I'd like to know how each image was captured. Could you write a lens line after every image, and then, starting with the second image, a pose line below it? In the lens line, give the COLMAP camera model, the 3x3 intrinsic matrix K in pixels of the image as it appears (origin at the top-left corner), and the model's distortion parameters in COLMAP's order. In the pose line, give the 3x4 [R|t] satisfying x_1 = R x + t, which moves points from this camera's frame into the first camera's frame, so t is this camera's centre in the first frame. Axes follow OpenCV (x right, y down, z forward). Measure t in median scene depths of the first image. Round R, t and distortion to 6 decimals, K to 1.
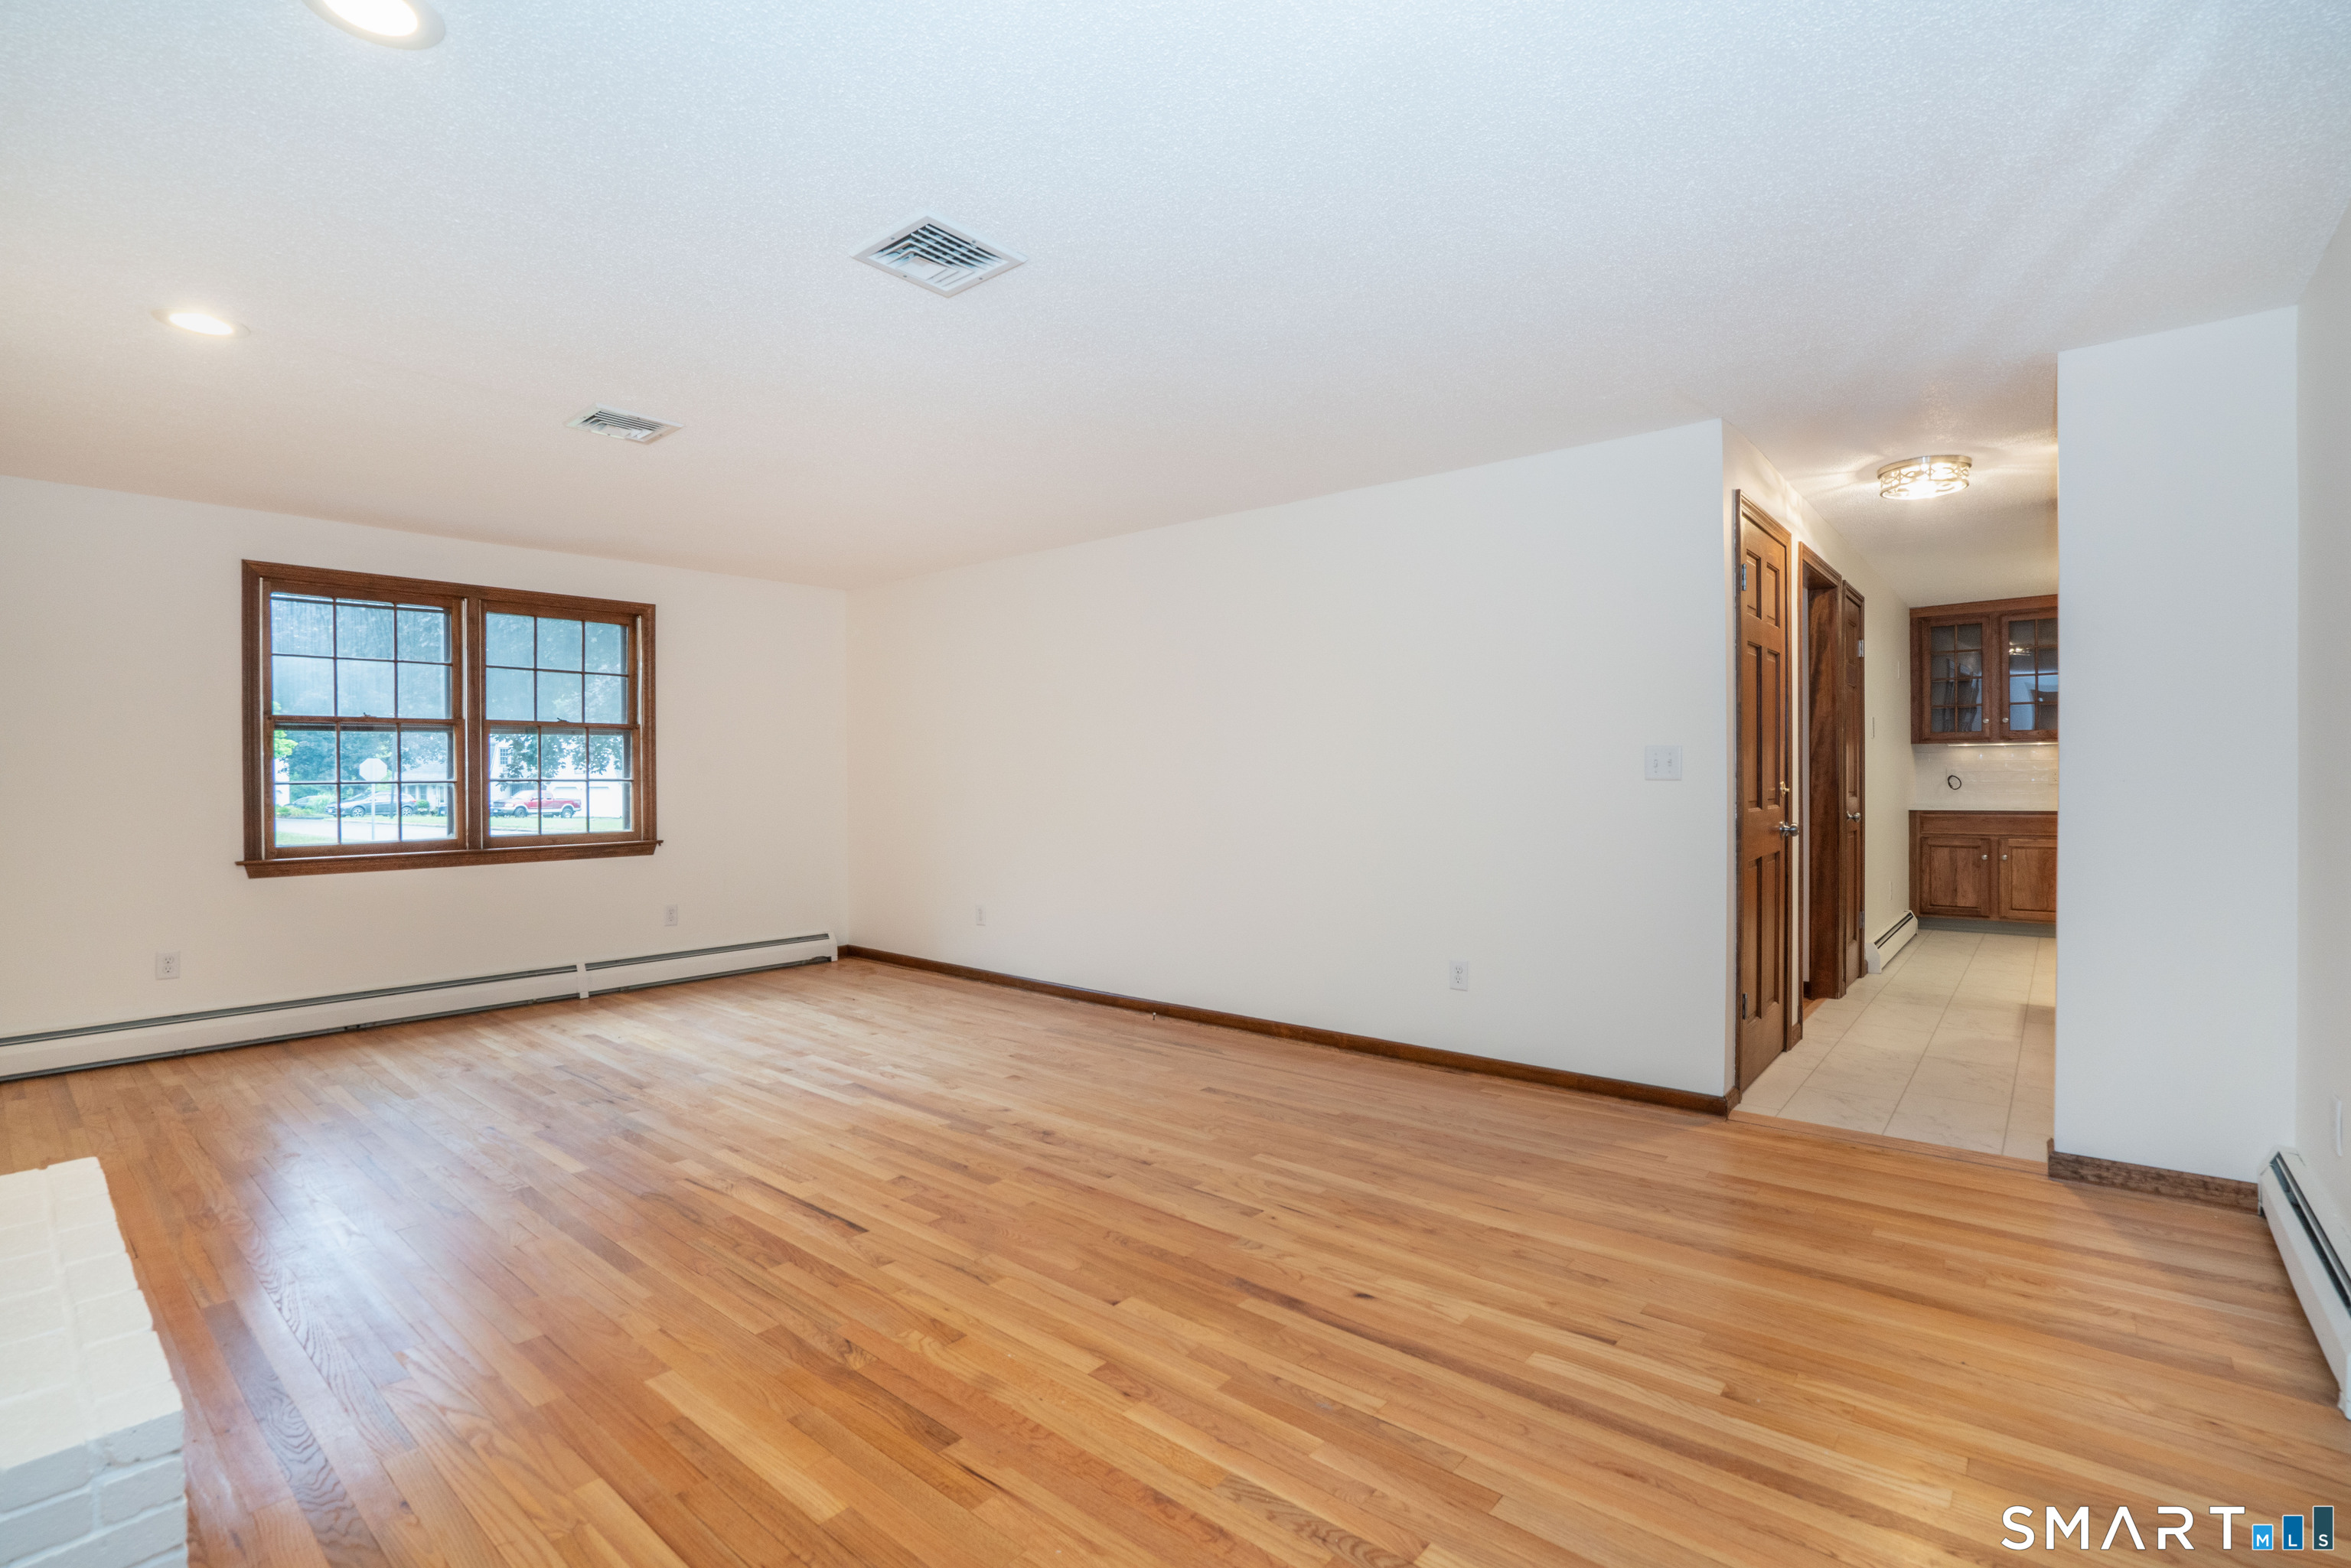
lens RADIAL K [[1062.7, 0, 1177.4], [0, 1062.7, 779.6], [0, 0, 1]] dist [-0.037331, 0.004422]
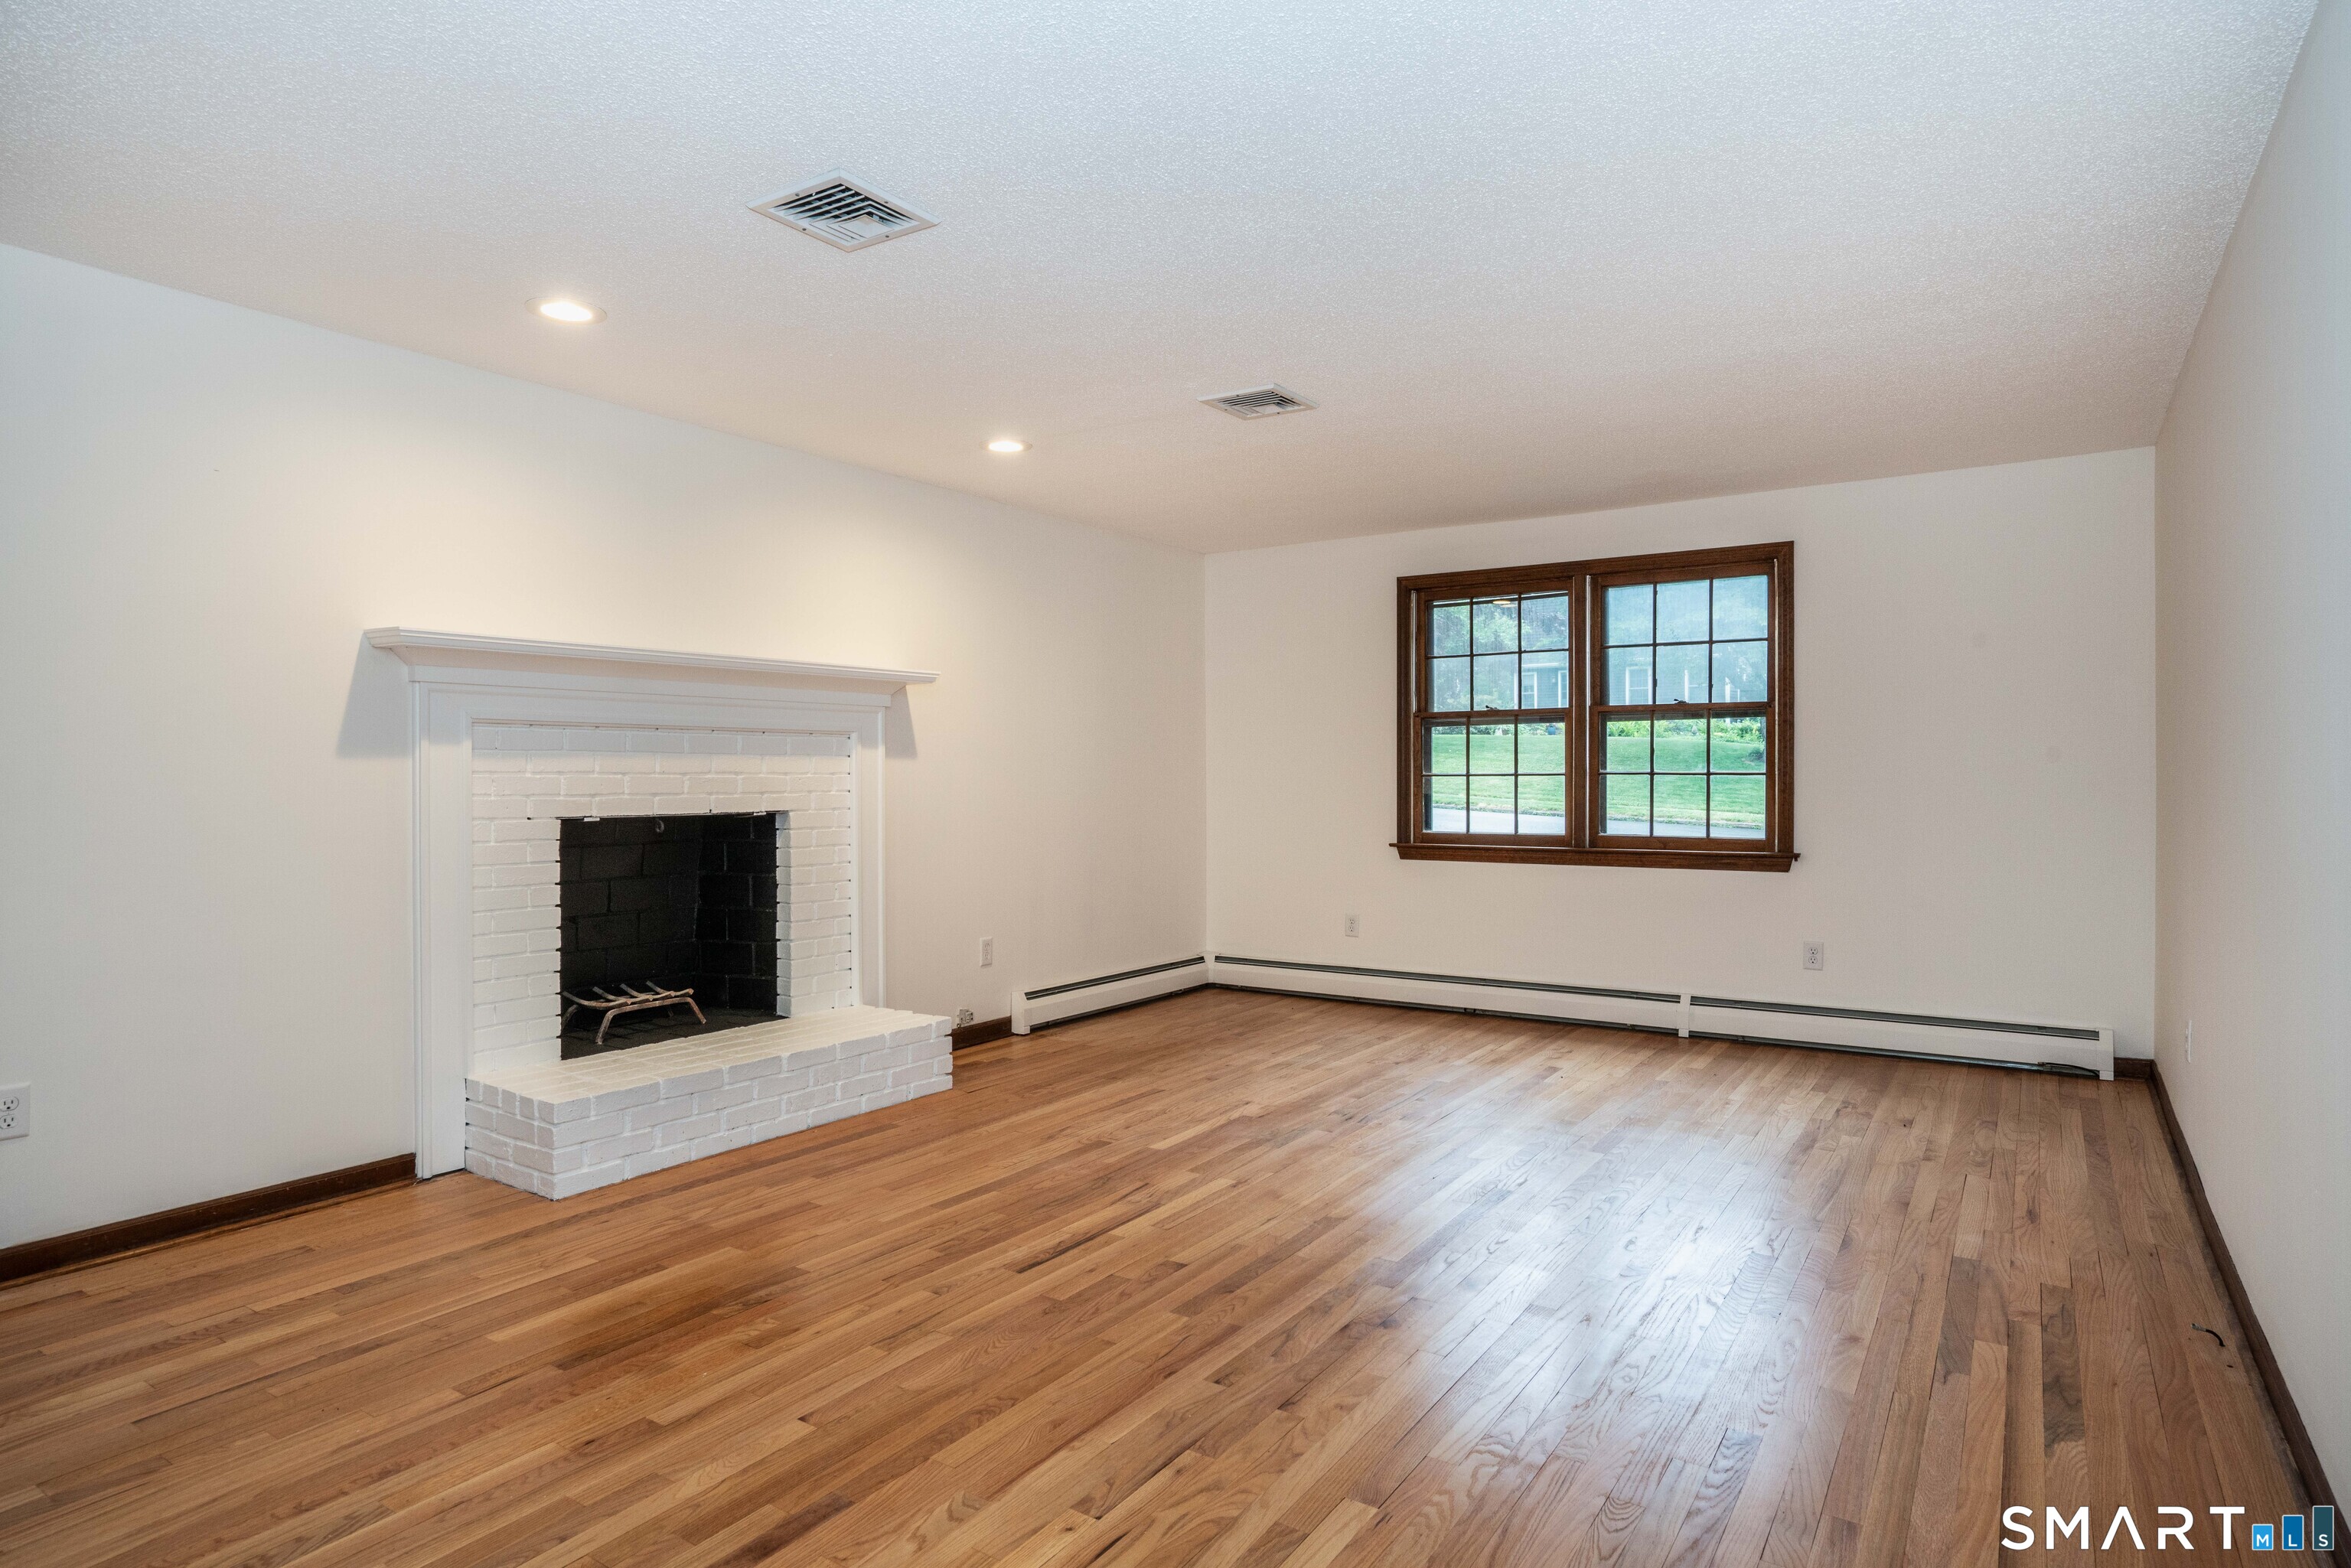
lens RADIAL K [[1299.0, 0, 1177.3], [0, 1299.0, 776.3], [0, 0, 1]] dist [-0.009656, 0.003562]
pose [[0.124824, 0.008520, -0.992142, 0.484572], [-0.002741, 0.999962, 0.008242, -0.005469], [0.992175, 0.001690, 0.124843, 0.580244]]
